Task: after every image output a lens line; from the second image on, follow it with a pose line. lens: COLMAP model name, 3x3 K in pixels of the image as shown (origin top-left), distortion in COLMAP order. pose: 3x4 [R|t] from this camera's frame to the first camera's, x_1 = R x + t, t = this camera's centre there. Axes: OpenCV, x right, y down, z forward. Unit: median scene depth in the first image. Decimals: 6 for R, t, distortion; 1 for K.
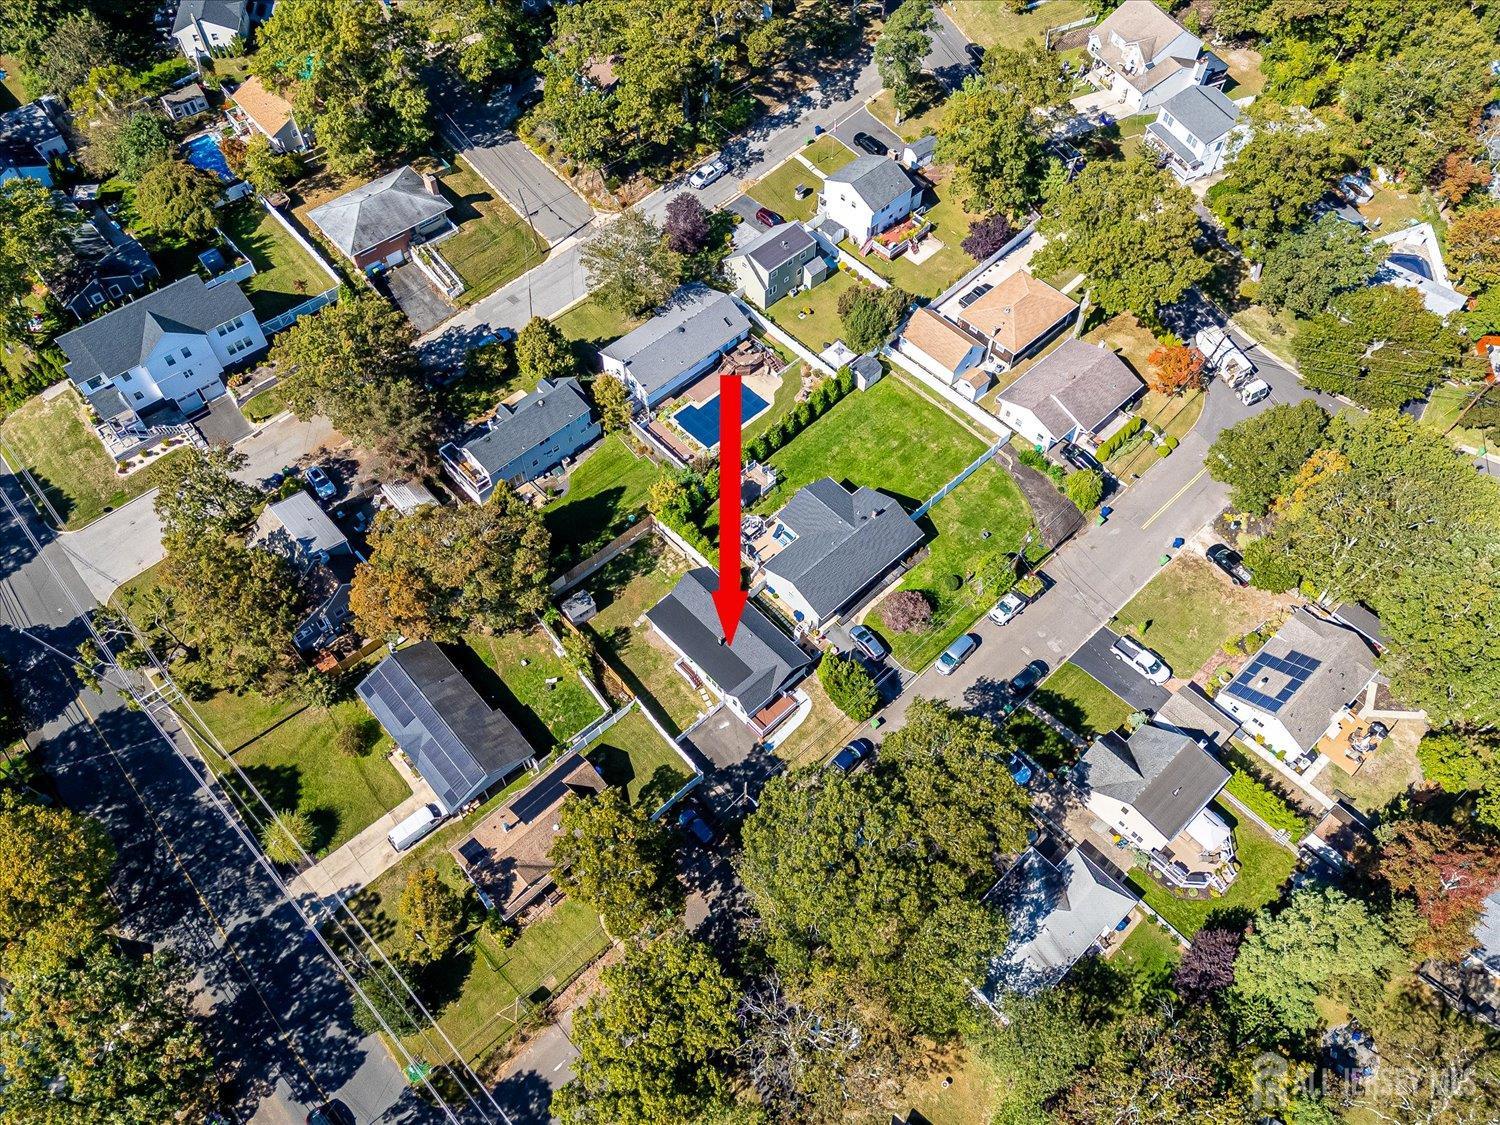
lens RADIAL K [[1129.9, 0, 750.8], [0, 1129.9, 557.3], [0, 0, 1]] dist [0.020732, -0.010417]
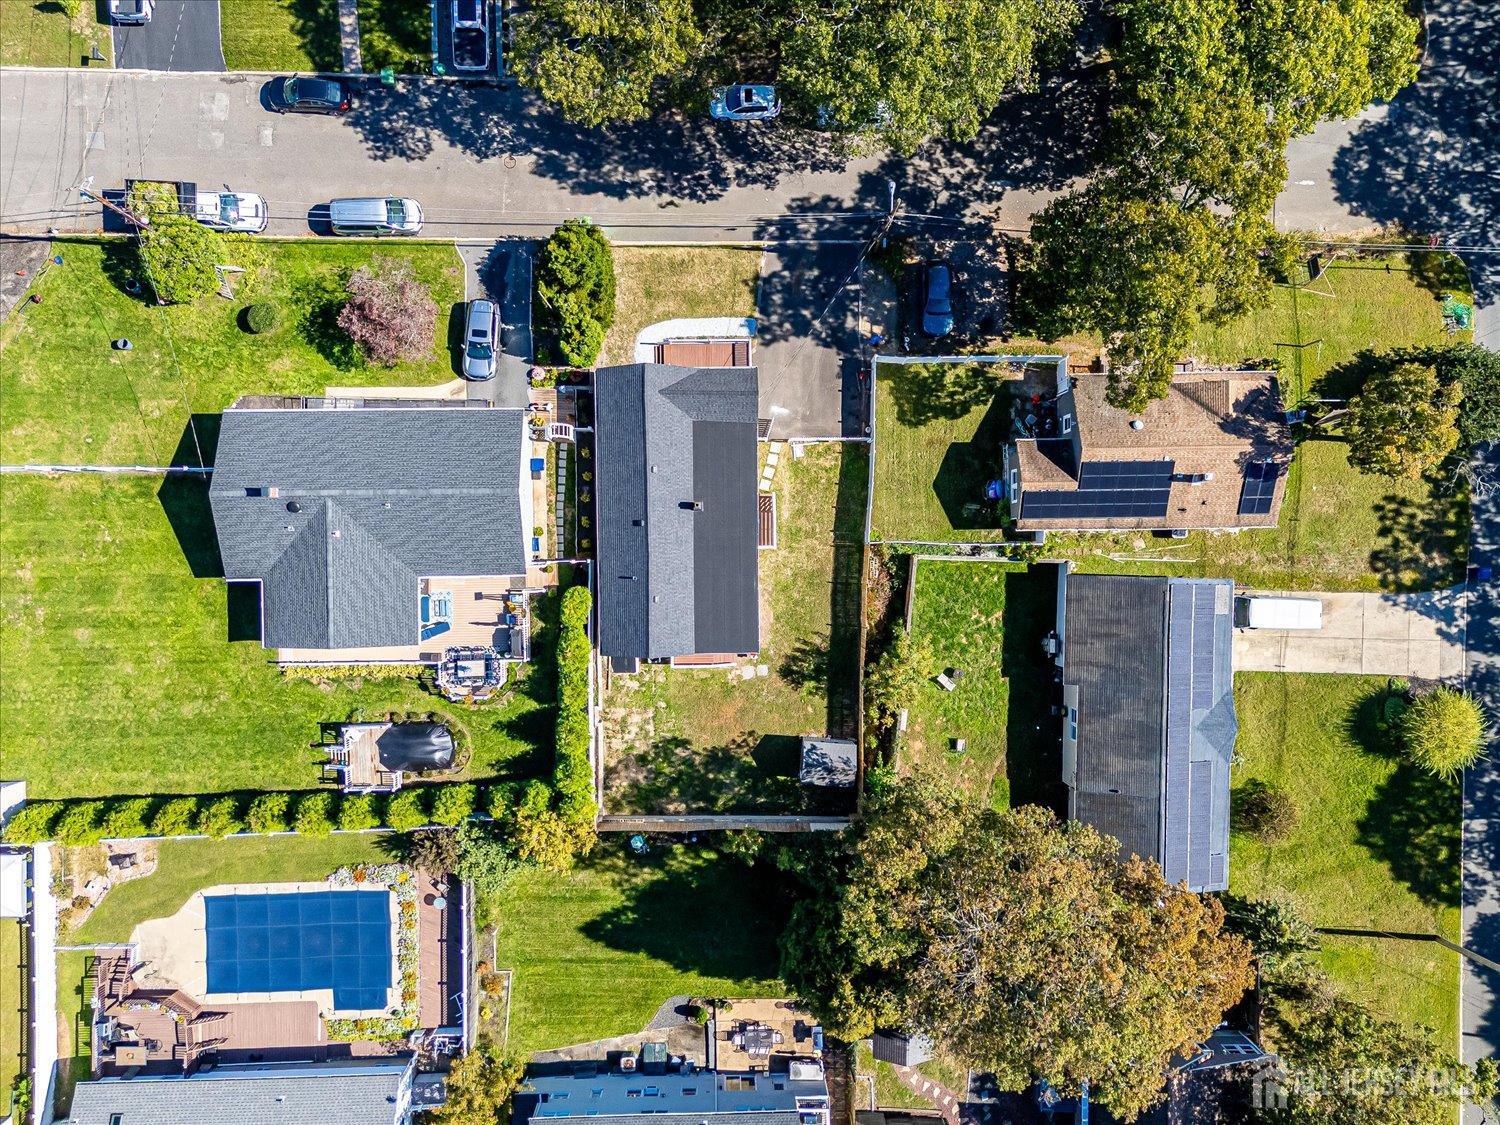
lens RADIAL K [[1129.9, 0, 755.3], [0, 1129.9, 556.6], [0, 0, 1]] dist [0.020732, -0.010417]
pose [[-0.735163, -0.677199, -0.030613, -0.045635], [0.540967, -0.613287, 0.575529, -0.224196], [-0.408522, 0.406547, 0.817208, 0.543229]]
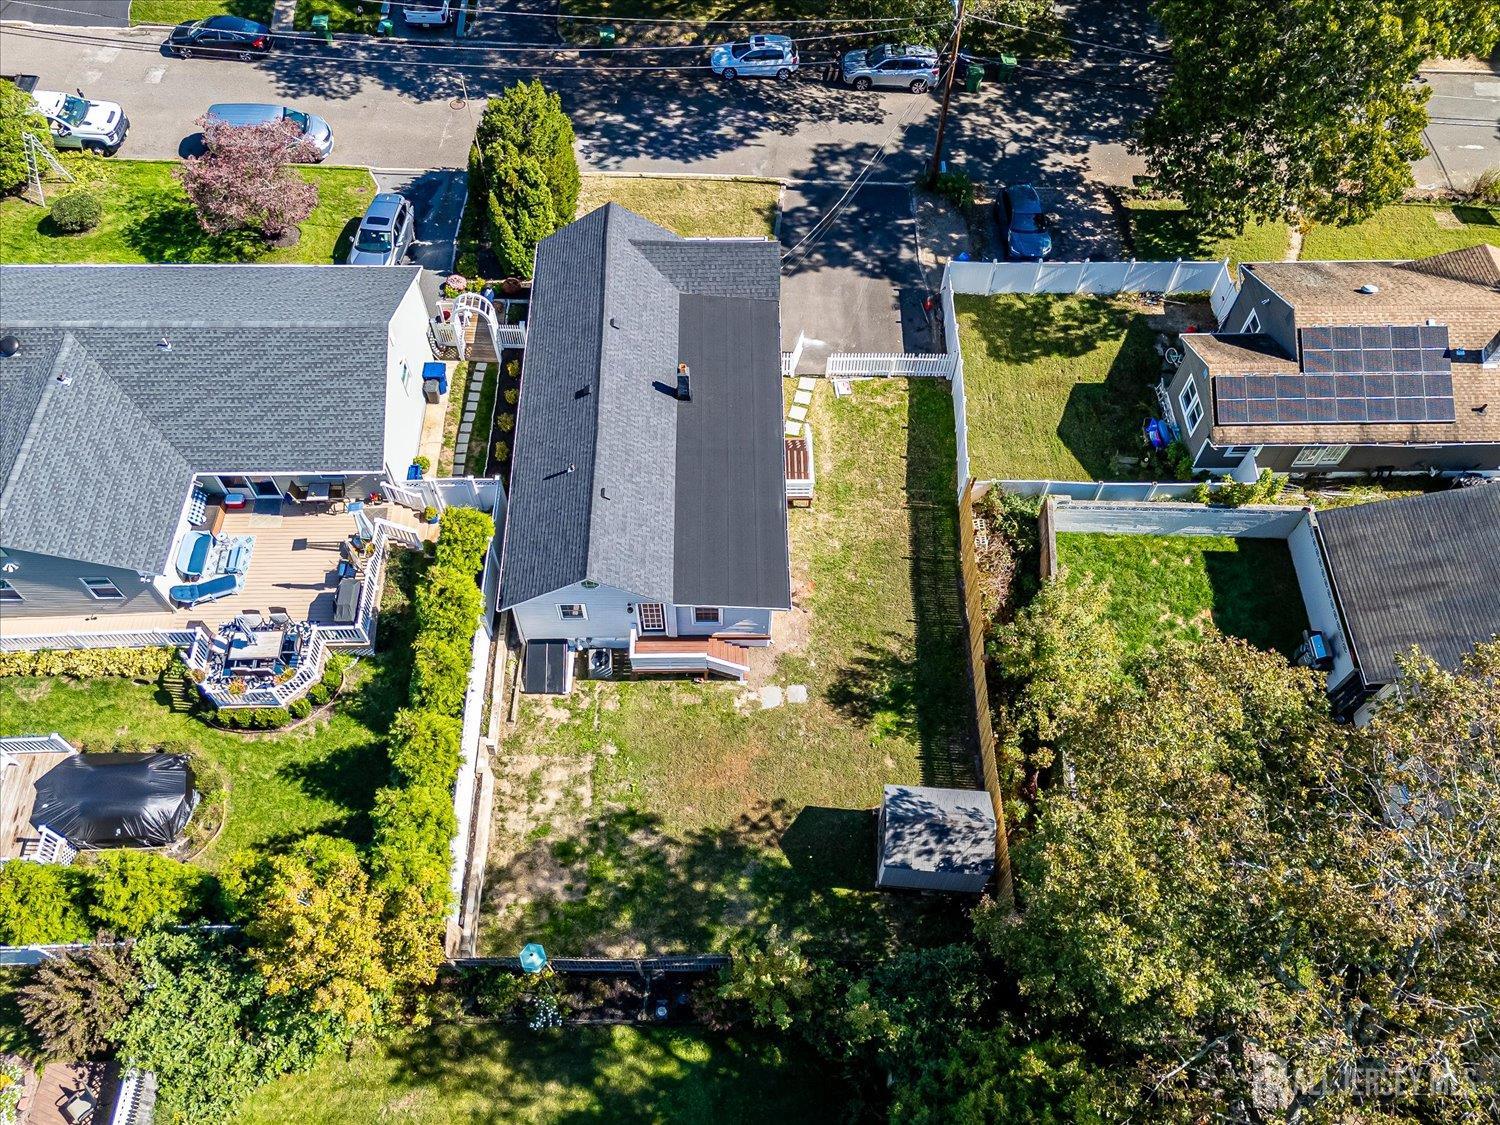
lens RADIAL K [[1129.9, 0, 749.1], [0, 1129.9, 557.0], [0, 0, 1]] dist [0.020732, -0.010417]
pose [[-0.740229, -0.579311, 0.341262, -0.174072], [0.544486, -0.218720, 0.809751, -0.182695], [-0.394457, 0.785214, 0.477329, 0.844897]]
